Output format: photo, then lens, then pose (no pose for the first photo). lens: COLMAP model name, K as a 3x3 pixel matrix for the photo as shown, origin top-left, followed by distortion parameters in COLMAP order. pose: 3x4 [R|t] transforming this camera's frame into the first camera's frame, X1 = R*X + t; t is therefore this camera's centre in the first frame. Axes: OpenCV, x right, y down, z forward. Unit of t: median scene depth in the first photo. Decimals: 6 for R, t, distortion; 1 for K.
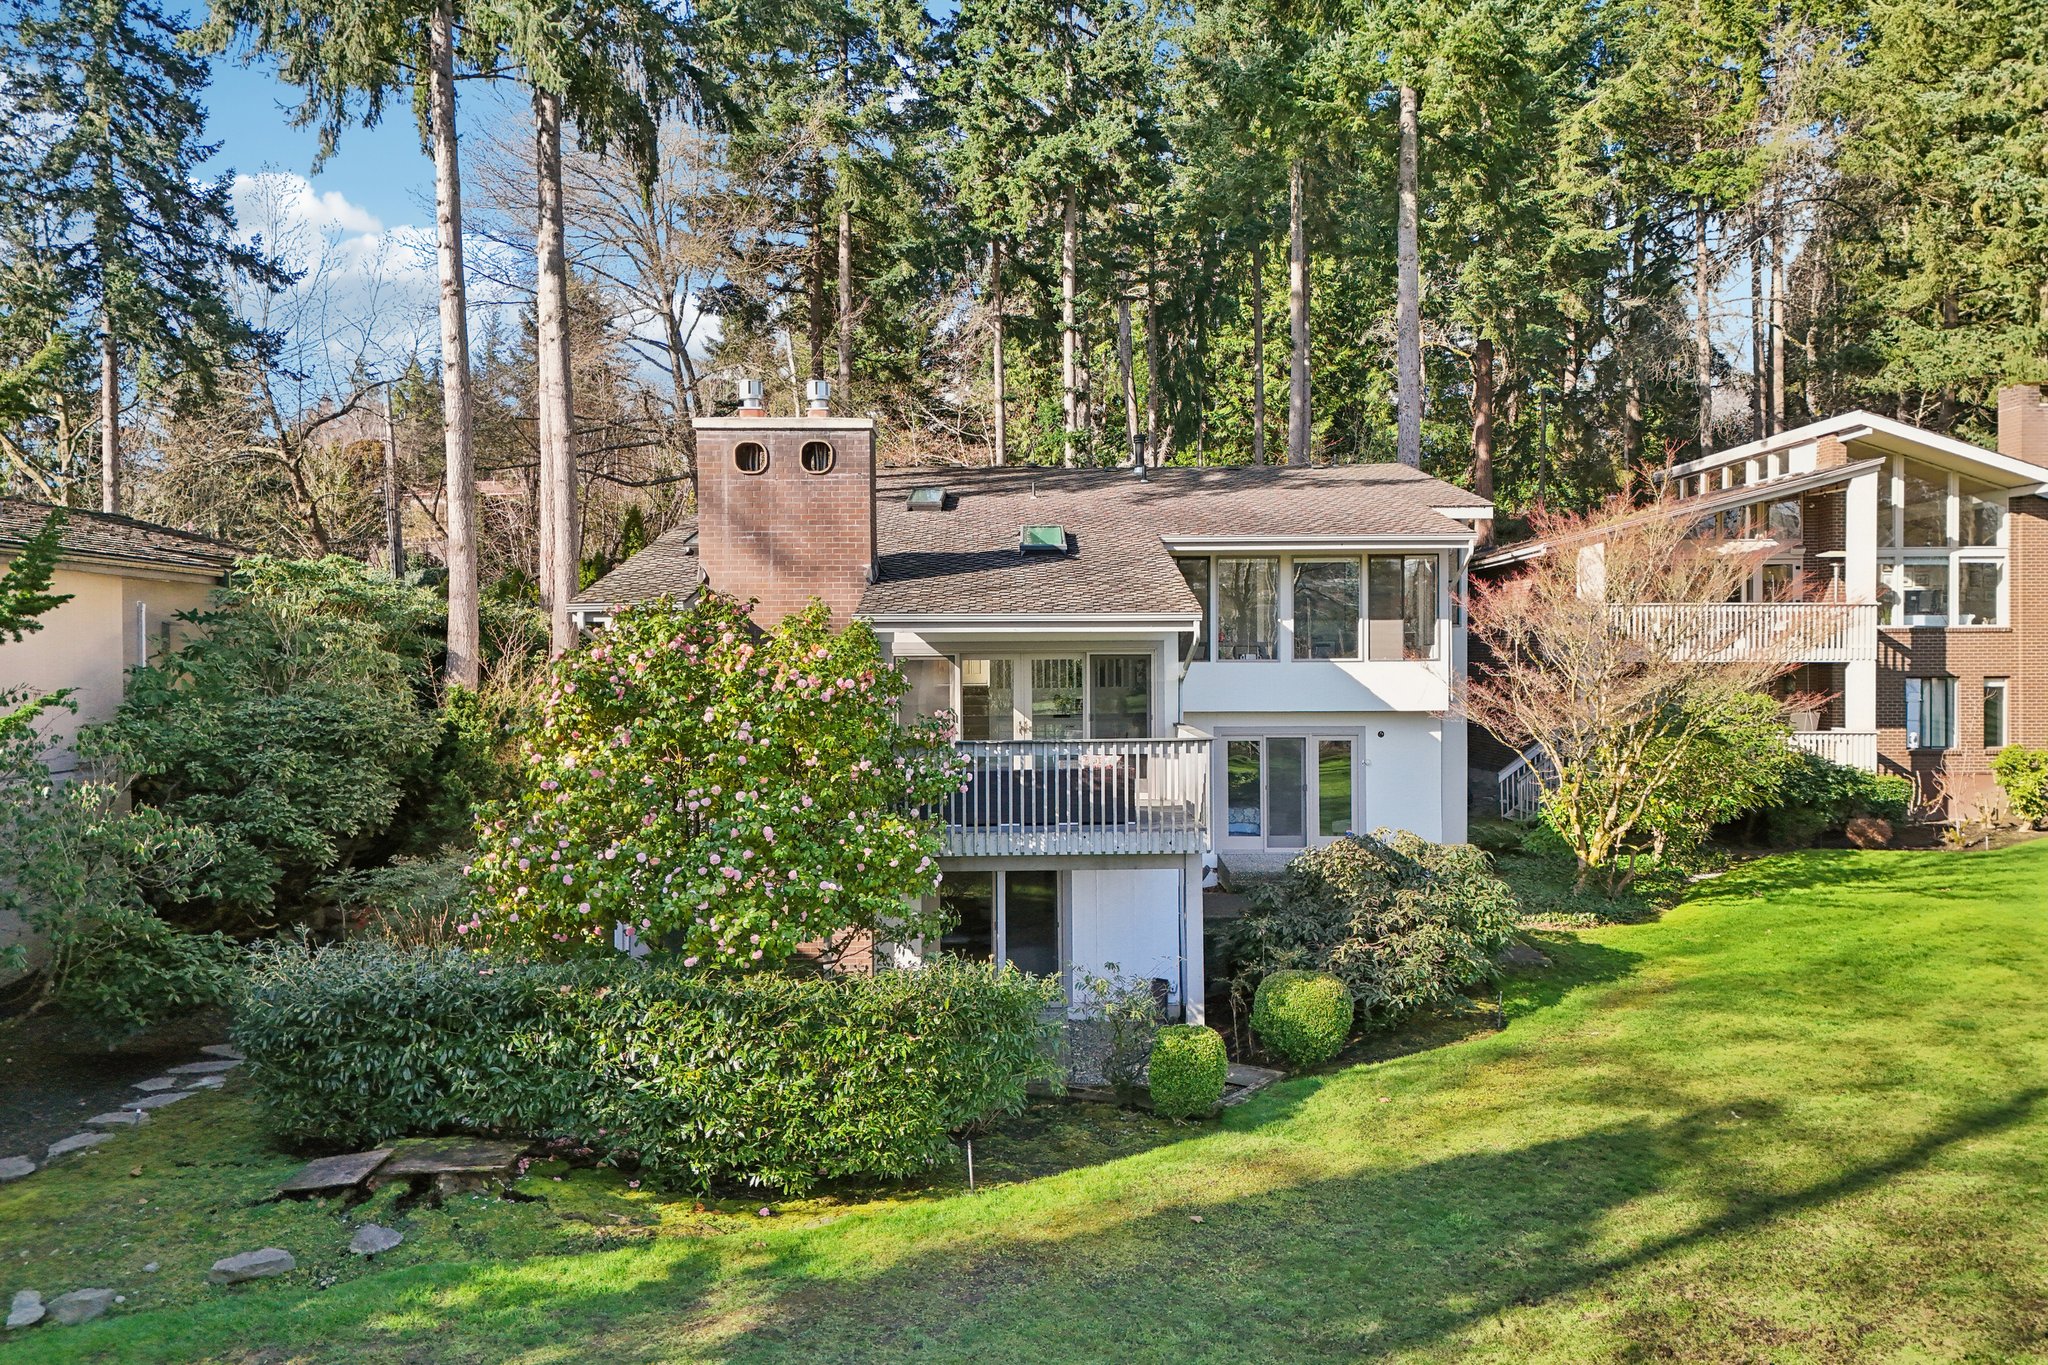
lens RADIAL K [[1461.2, 0, 1017.7], [0, 1461.2, 761.4], [0, 0, 1]] dist [0.059776, -0.050416]
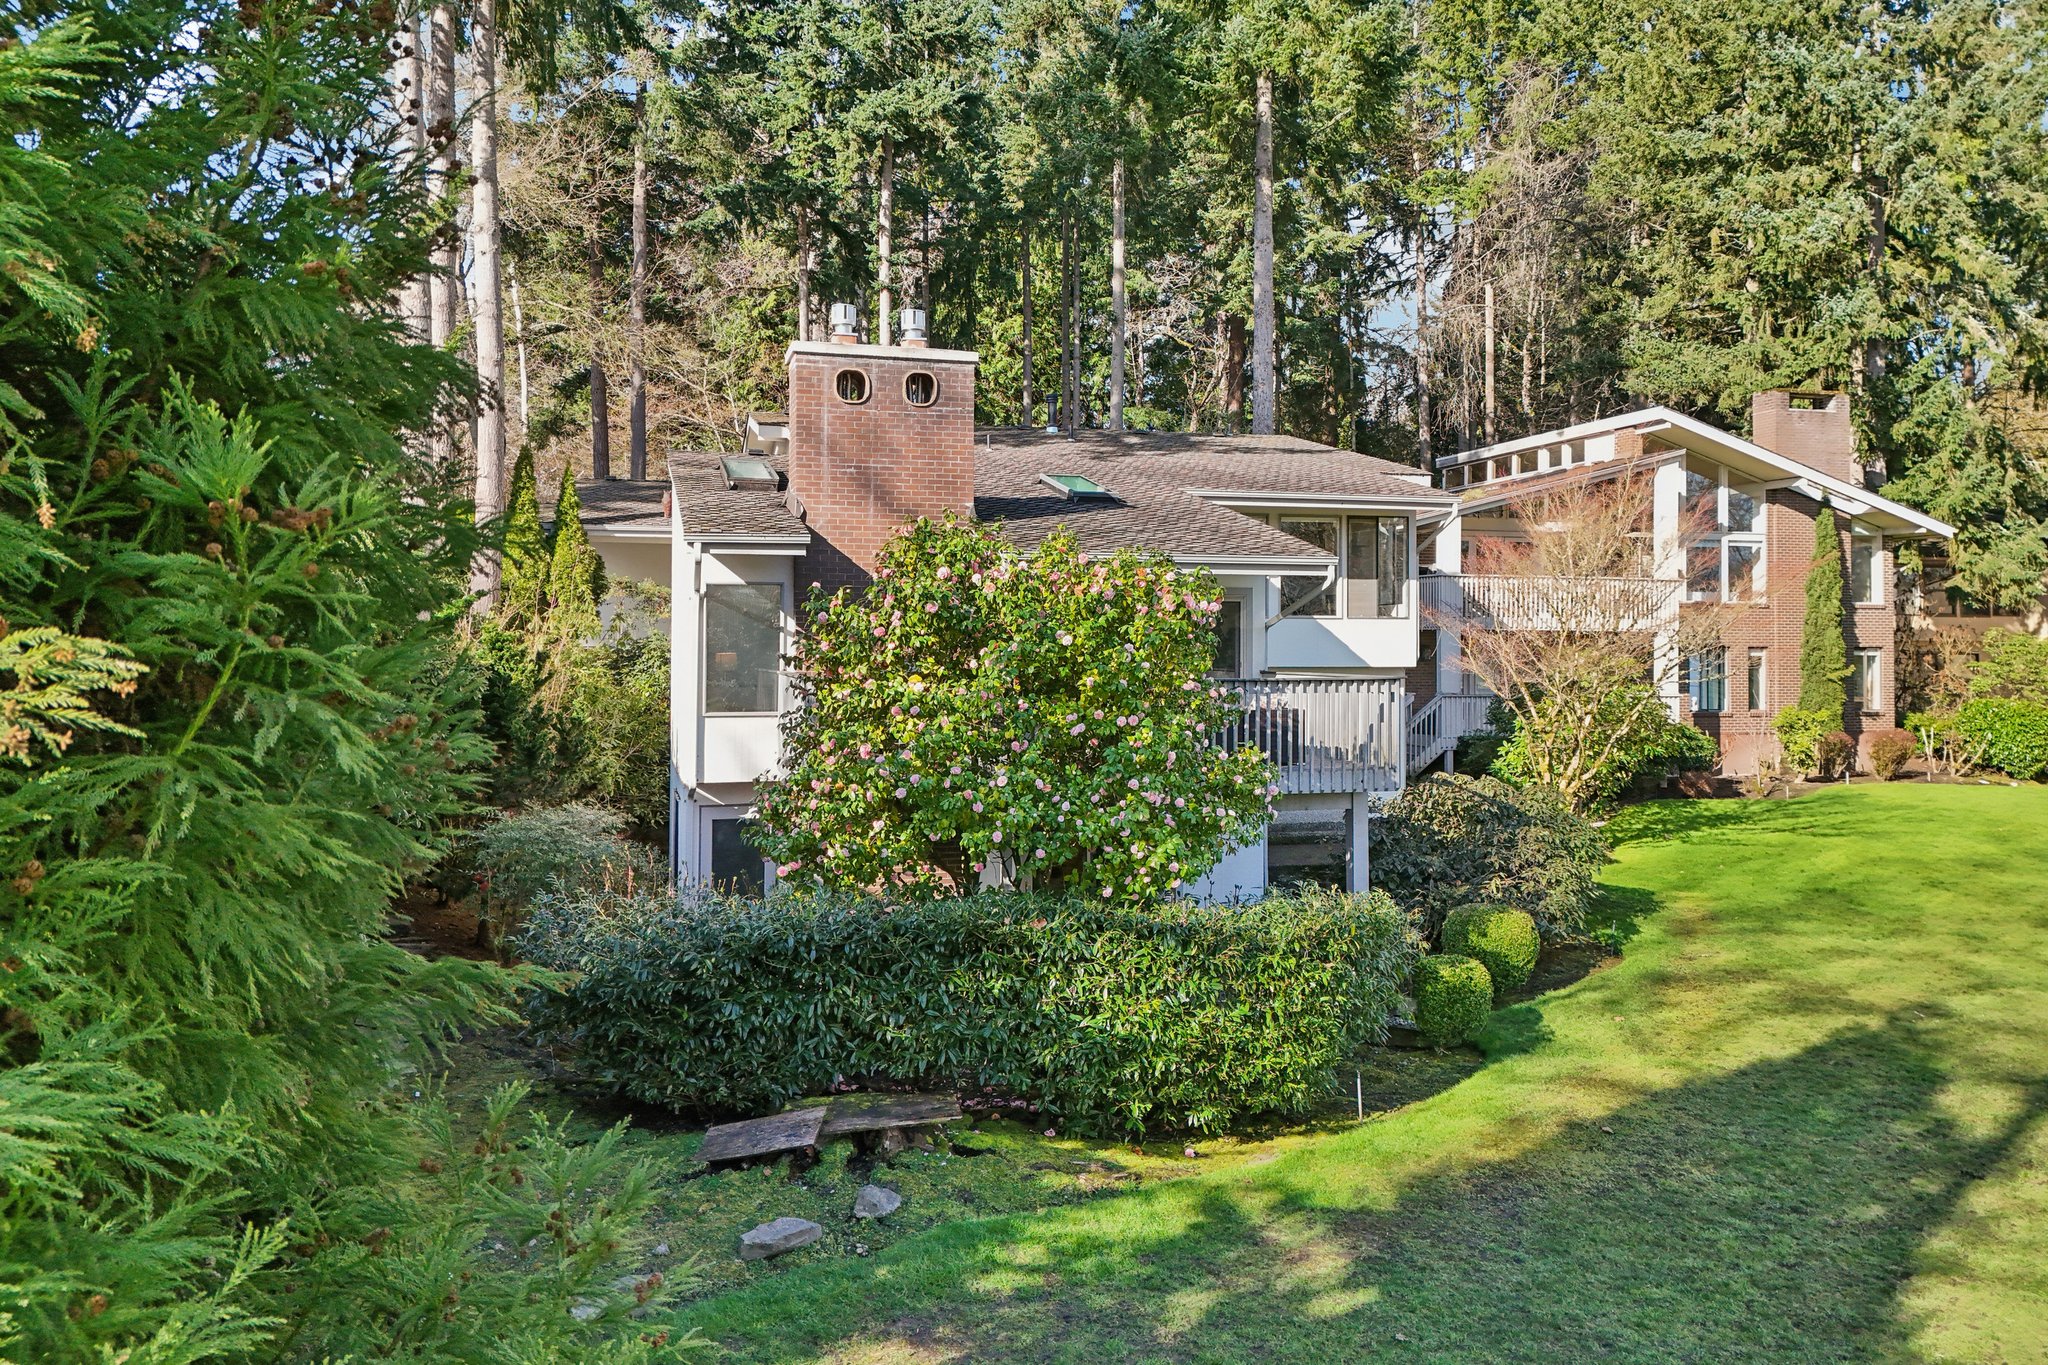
lens RADIAL K [[1495.5, 0, 1011.0], [0, 1495.5, 698.6], [0, 0, 1]] dist [0.061397, -0.060222]
pose [[0.970164, 0.001354, 0.242446, -0.179960], [0.006205, 0.999518, -0.030411, 0.013970], [-0.242370, 0.031008, 0.969688, 0.025182]]
